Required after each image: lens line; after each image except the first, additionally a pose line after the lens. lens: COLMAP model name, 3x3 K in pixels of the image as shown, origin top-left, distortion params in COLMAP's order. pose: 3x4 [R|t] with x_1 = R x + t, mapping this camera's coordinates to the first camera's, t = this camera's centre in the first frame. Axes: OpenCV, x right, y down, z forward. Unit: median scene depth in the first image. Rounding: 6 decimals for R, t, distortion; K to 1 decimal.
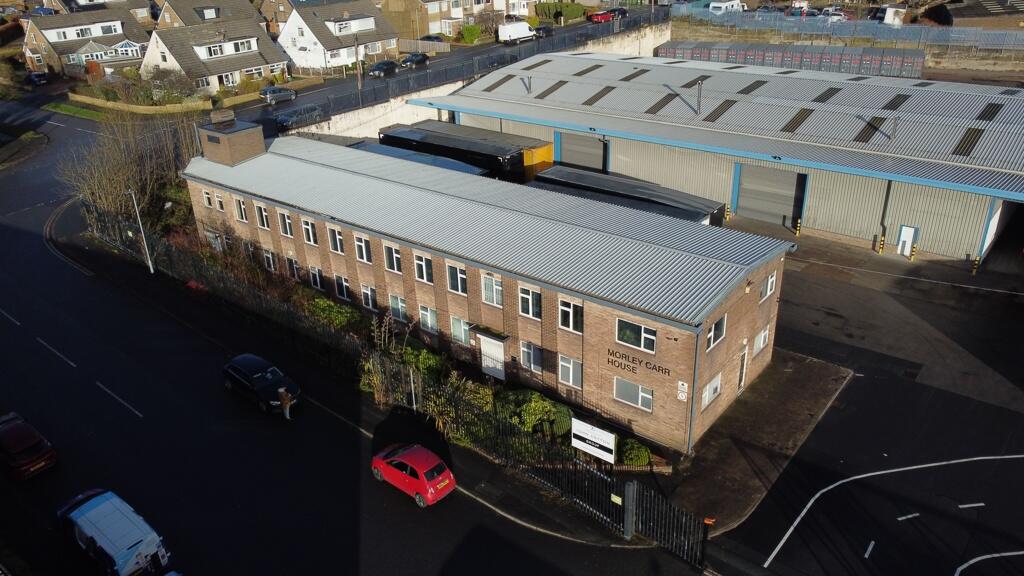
lens RADIAL K [[776.8, 0, 512.0], [0, 776.8, 288.0], [0, 0, 1]] dist [0.007117, 0.003232]
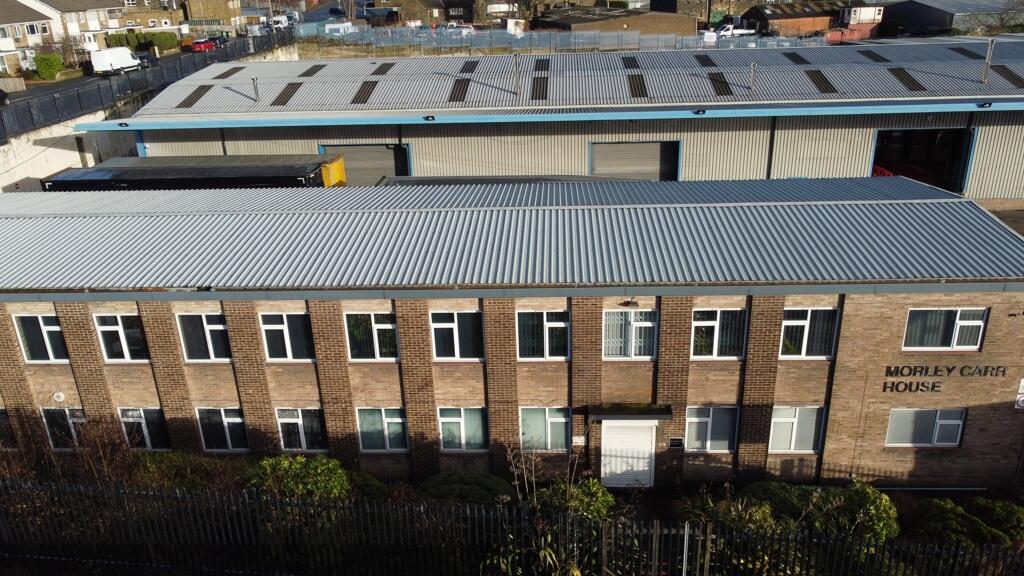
lens RADIAL K [[801.3, 0, 512.1], [0, 801.3, 308.1], [0, 0, 1]] dist [0.007528, 0.002980]
pose [[0.815803, -0.218287, 0.535552, -0.383676], [0.253911, 0.967199, 0.007441, -0.038341], [-0.519609, 0.129912, 0.844470, 0.548895]]
